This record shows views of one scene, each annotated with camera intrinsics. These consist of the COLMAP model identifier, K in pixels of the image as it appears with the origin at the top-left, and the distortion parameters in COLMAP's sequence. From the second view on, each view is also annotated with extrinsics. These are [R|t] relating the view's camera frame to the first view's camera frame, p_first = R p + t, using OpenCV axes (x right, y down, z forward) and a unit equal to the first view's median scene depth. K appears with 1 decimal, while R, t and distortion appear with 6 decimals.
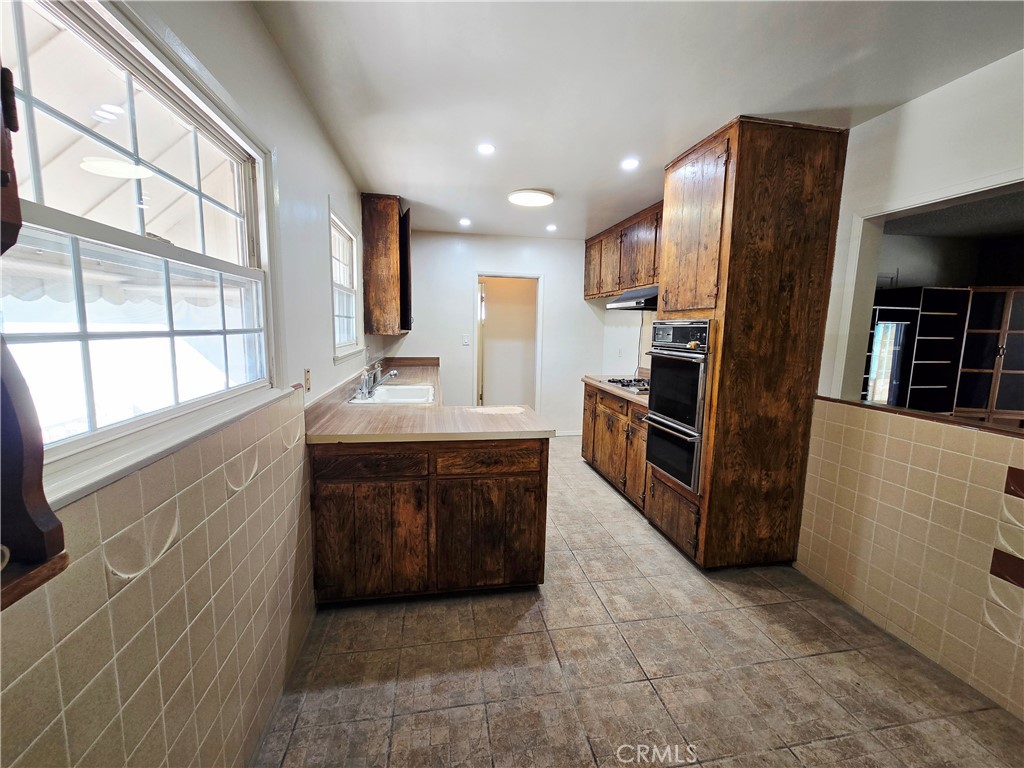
lens RADIAL K [[419.4, 0, 513.2], [0, 419.4, 381.0], [0, 0, 1]] dist [0.000257, 0.000223]
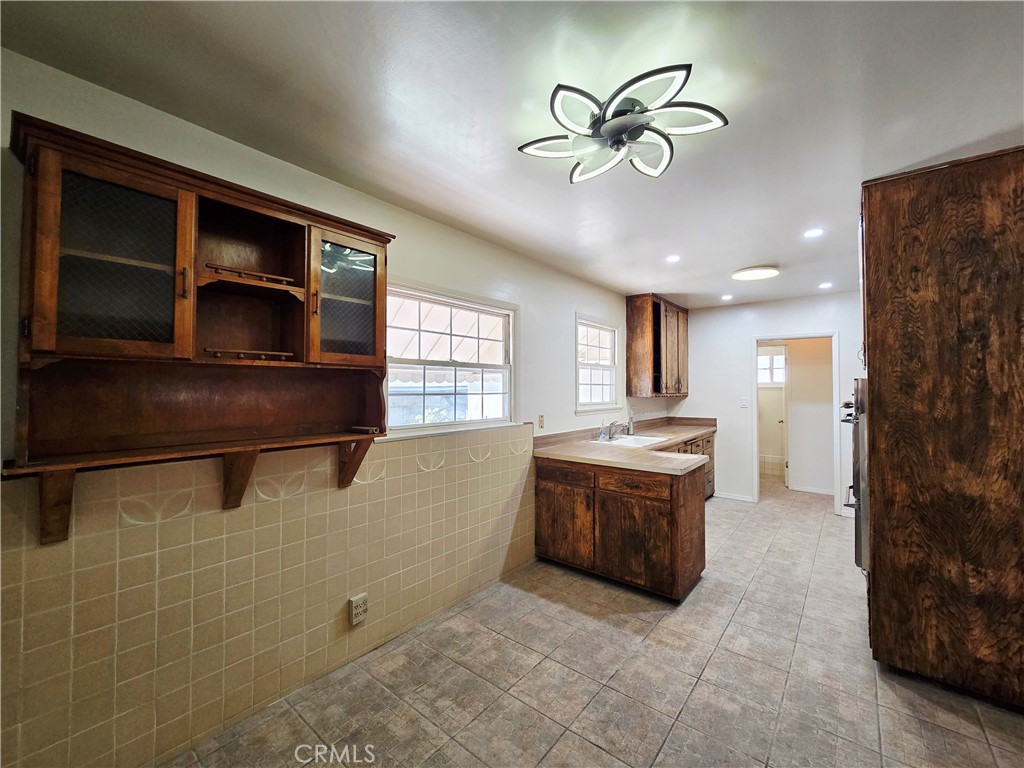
lens RADIAL K [[419.4, 0, 513.2], [0, 419.4, 381.0], [0, 0, 1]] dist [0.000257, 0.000223]
pose [[0.650050, -0.031956, -0.759220, 0.732029], [-0.086416, 0.989525, -0.115640, 0.042229], [0.754962, 0.140781, 0.640479, -0.232406]]
